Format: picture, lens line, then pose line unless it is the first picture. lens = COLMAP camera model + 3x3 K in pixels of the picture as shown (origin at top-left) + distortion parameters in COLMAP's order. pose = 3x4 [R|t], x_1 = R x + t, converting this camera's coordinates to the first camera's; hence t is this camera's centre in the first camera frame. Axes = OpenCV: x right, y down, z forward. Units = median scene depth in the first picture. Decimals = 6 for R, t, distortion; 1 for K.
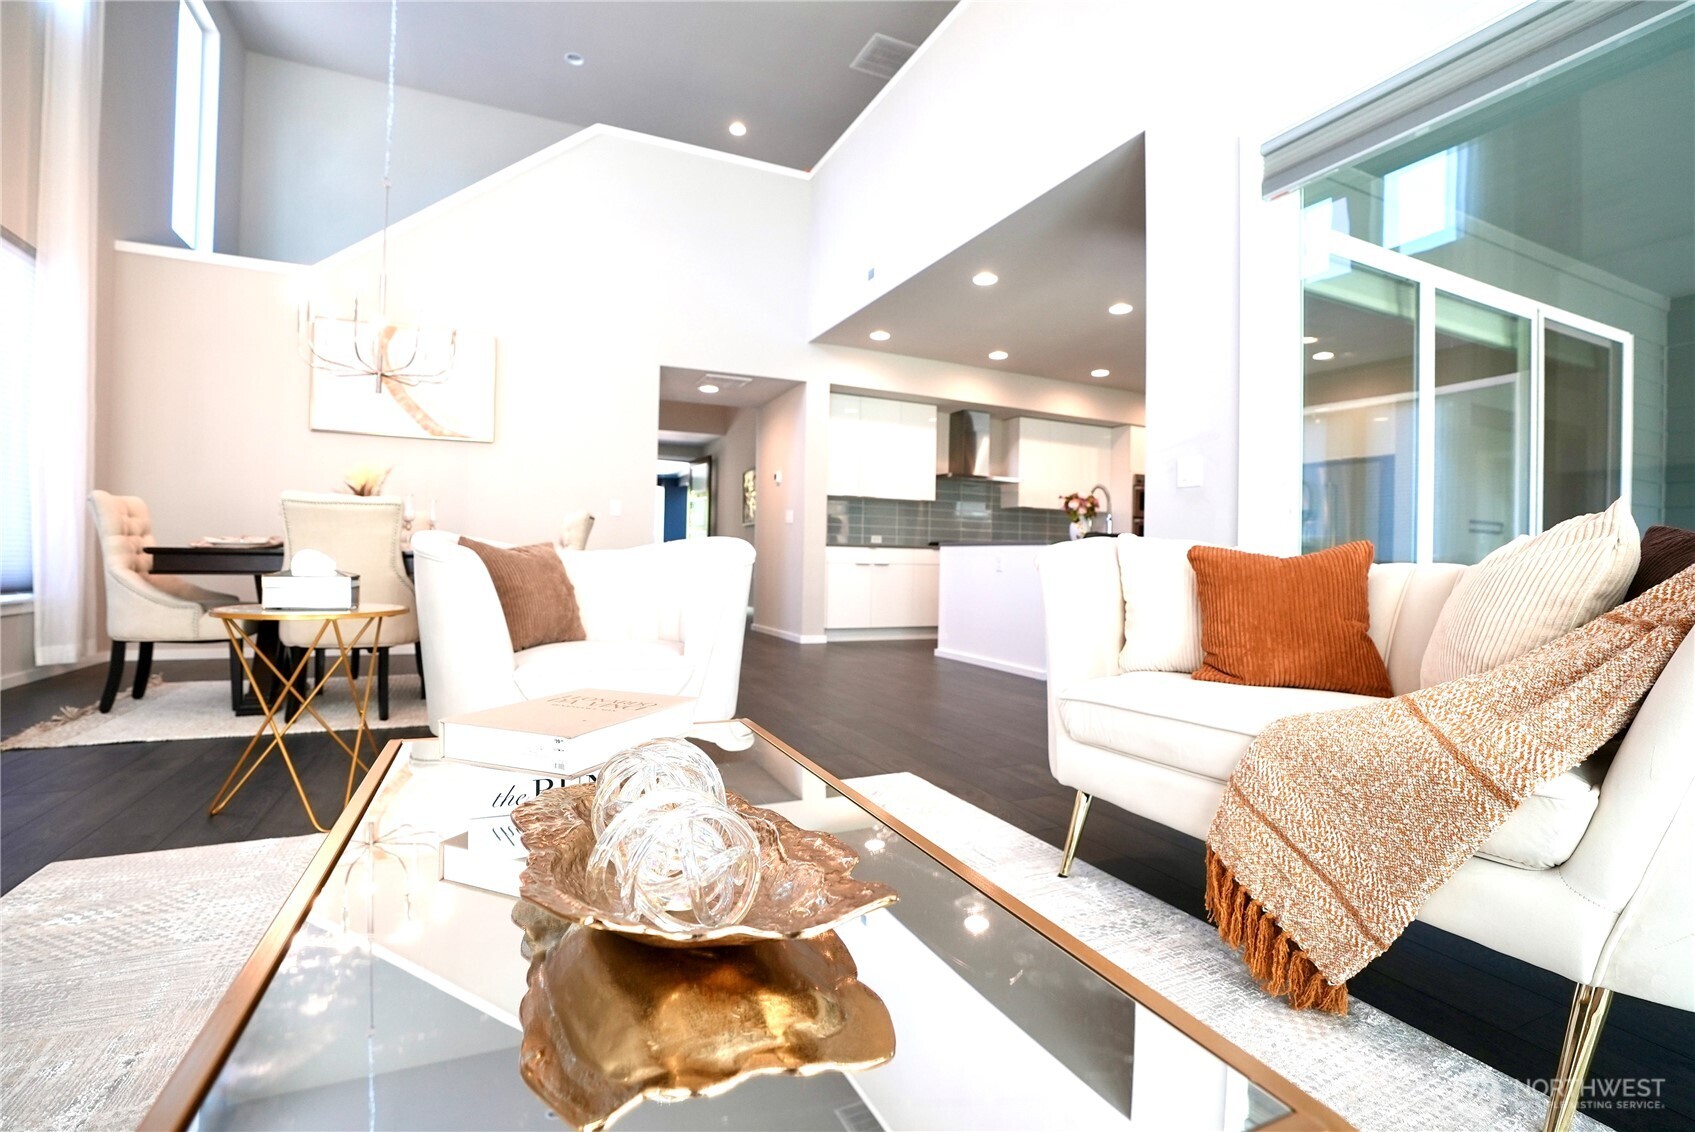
lens RADIAL K [[782.1, 0, 846.7], [0, 782.1, 562.2], [0, 0, 1]] dist [-0.068710, 0.025765]
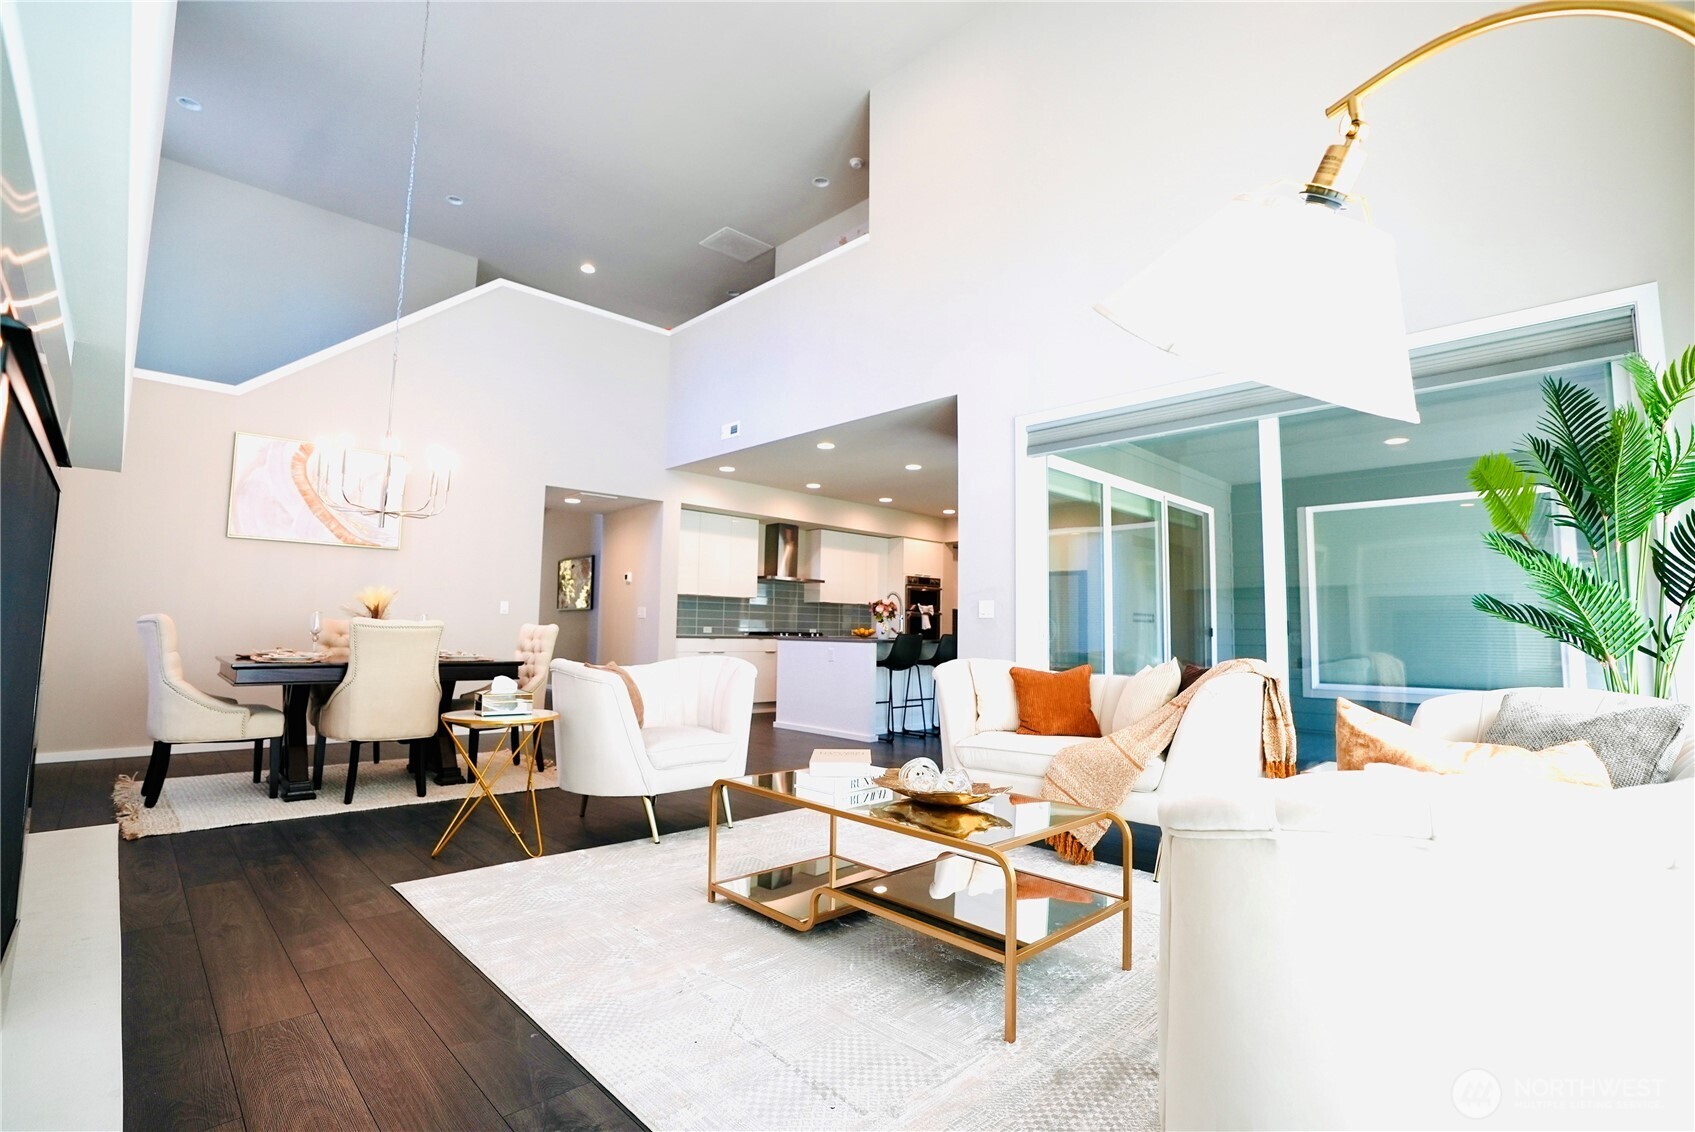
lens RADIAL K [[782.1, 0, 846.7], [0, 782.1, 562.2], [0, 0, 1]] dist [-0.068710, 0.025765]
pose [[0.945391, 0.024900, 0.324987, -0.264526], [0.003368, 0.996278, -0.086131, -0.050903], [-0.325922, 0.082522, 0.941788, -0.336077]]
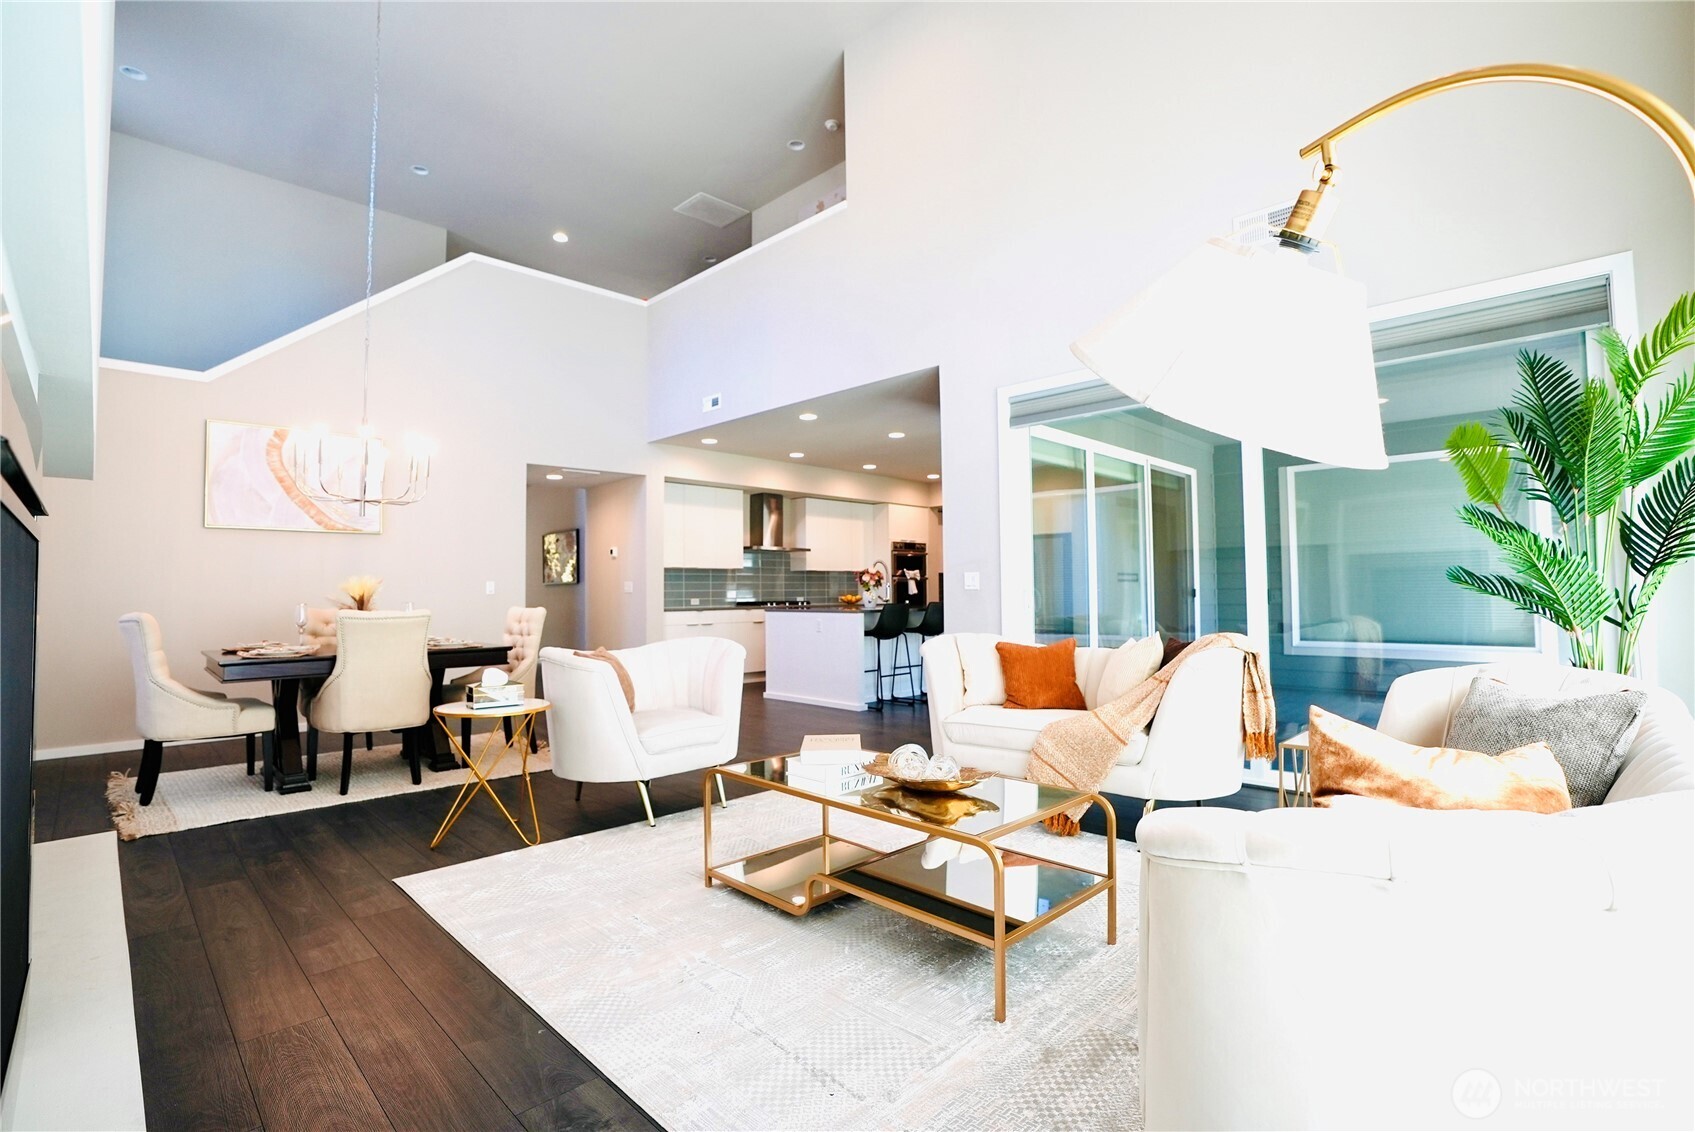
lens RADIAL K [[782.1, 0, 846.7], [0, 782.1, 562.2], [0, 0, 1]] dist [-0.068710, 0.025765]
pose [[0.939552, -0.015628, 0.342050, -0.265300], [0.029331, 0.998959, -0.034927, -0.072753], [-0.341149, 0.042848, 0.939032, -0.341118]]
